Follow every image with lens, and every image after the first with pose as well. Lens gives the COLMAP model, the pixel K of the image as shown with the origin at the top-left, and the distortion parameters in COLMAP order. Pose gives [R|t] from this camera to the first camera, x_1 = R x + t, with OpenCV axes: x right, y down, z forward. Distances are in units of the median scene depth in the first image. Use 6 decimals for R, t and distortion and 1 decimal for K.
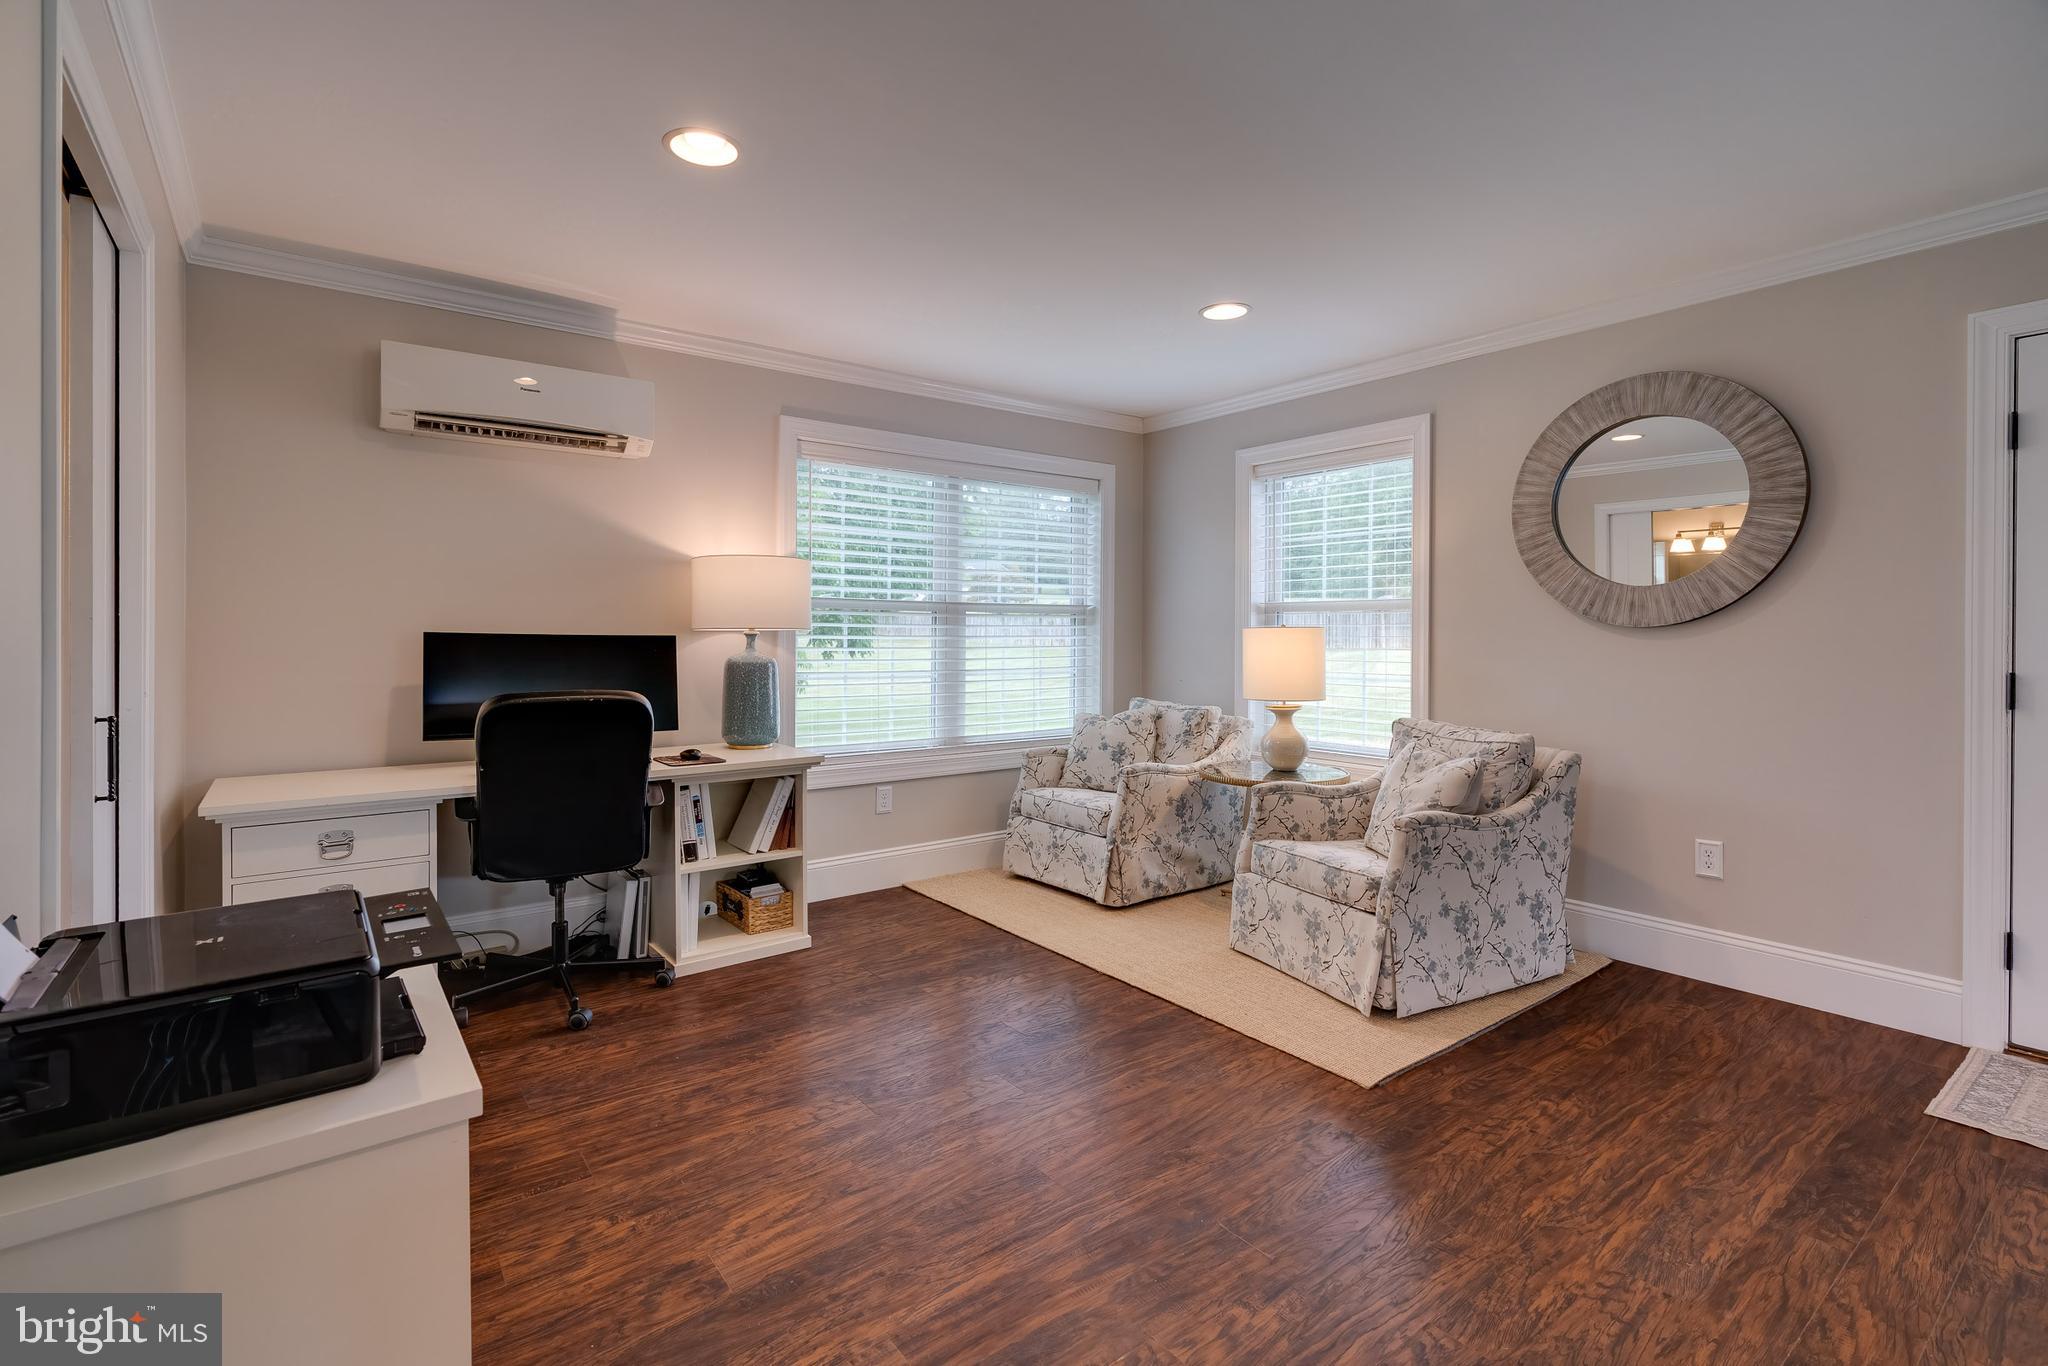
lens RADIAL K [[933.8, 0, 1013.3], [0, 933.8, 639.9], [0, 0, 1]] dist [-0.004319, 0.003194]
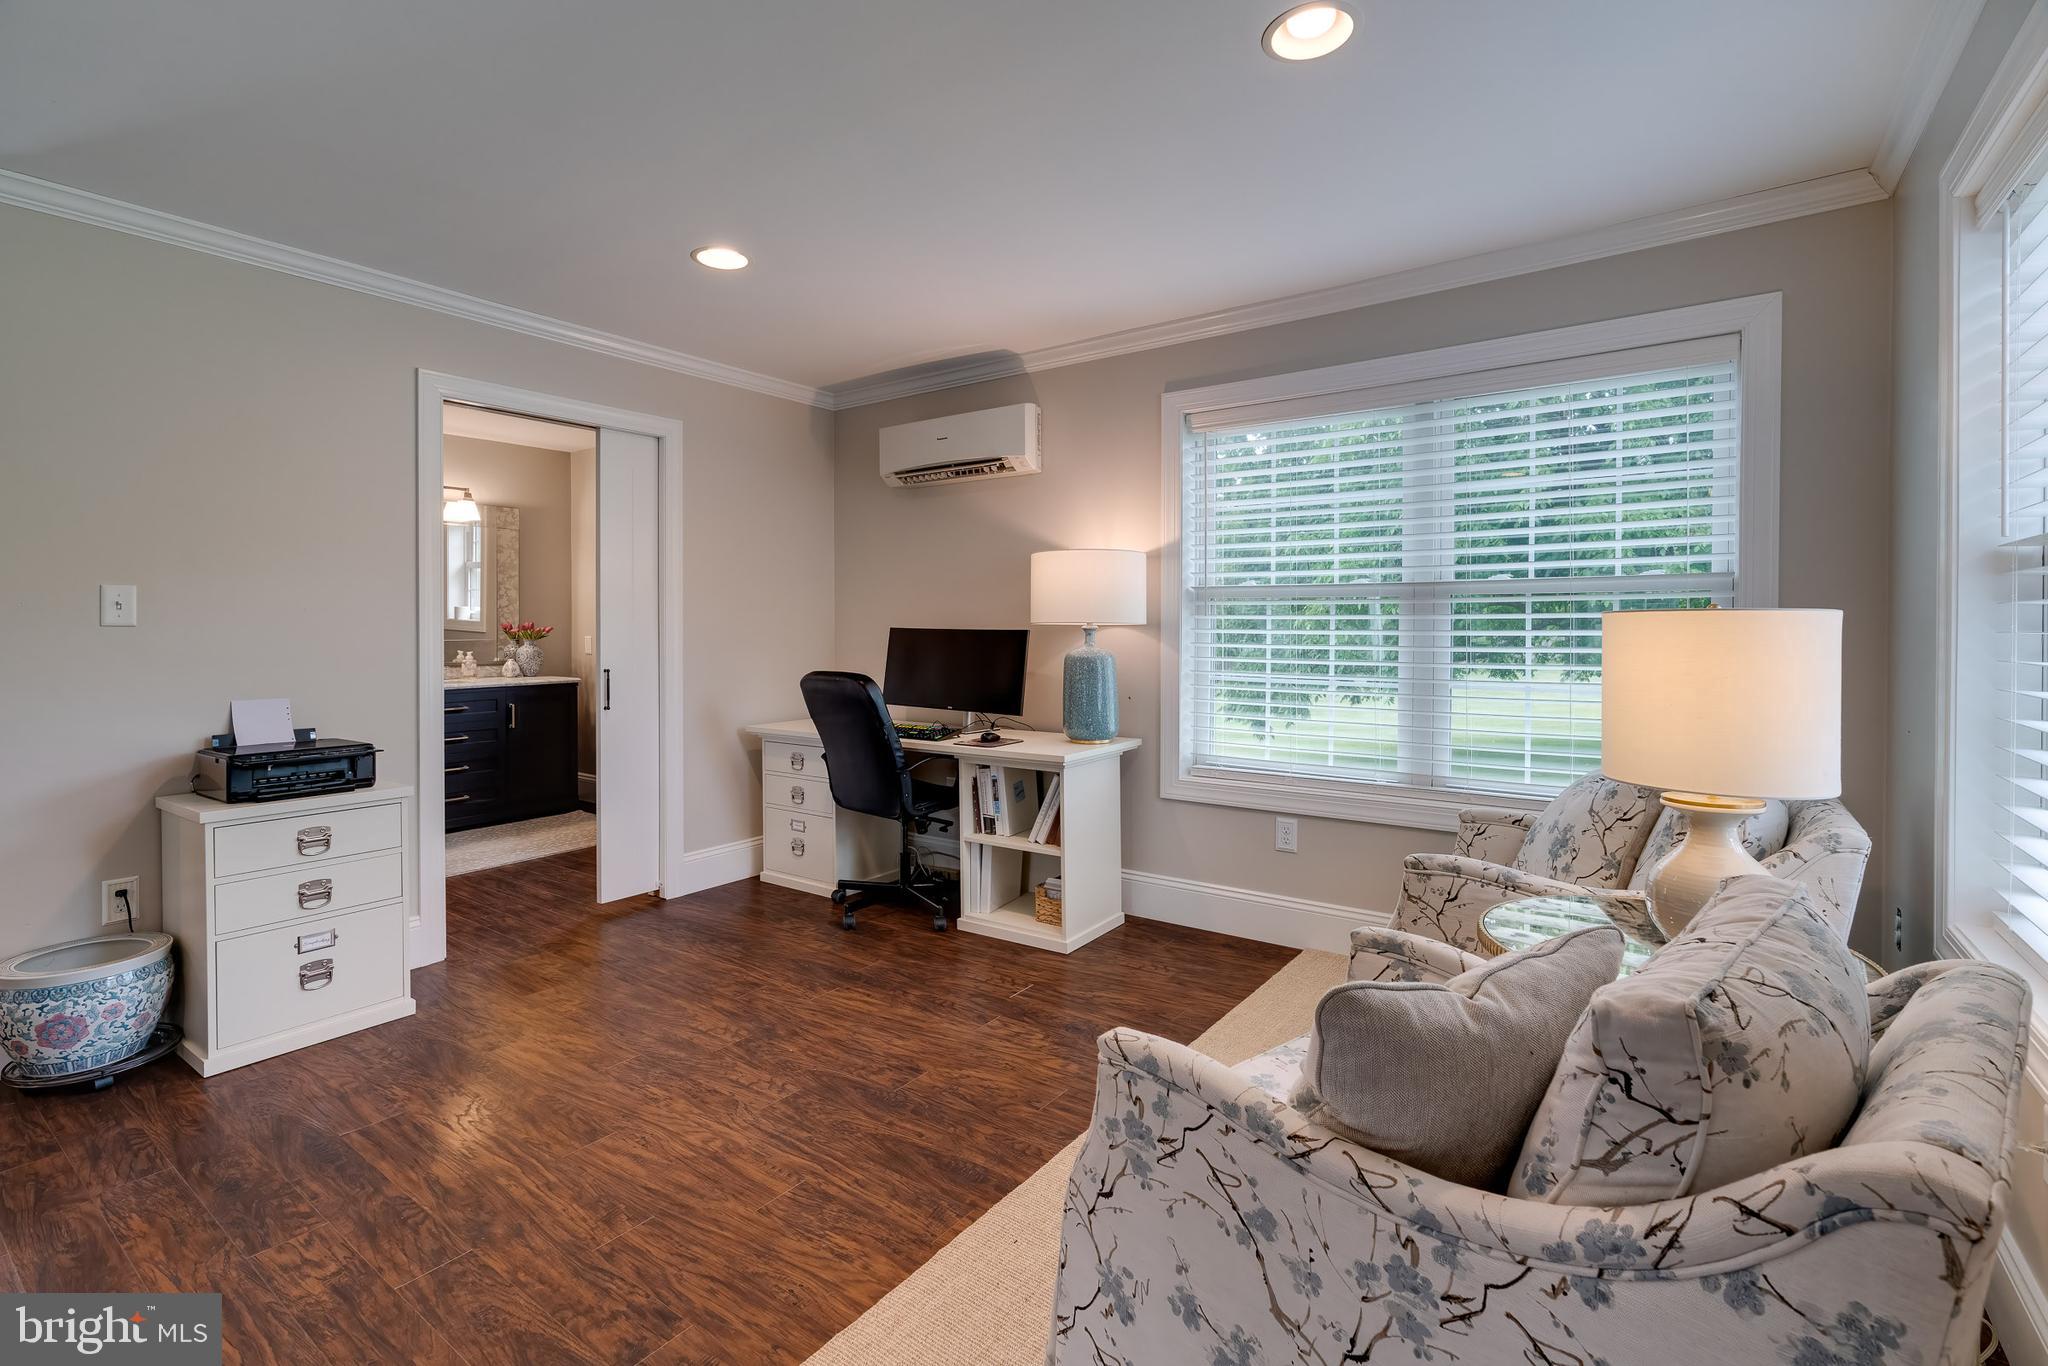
lens RADIAL K [[933.8, 0, 1005.7], [0, 933.8, 630.7], [0, 0, 1]] dist [-0.004319, 0.003194]
pose [[0.284337, 0.003211, -0.958719, 0.689397], [-0.001012, 0.999995, 0.003050, -0.007251], [0.958724, 0.000103, 0.284339, 0.667574]]
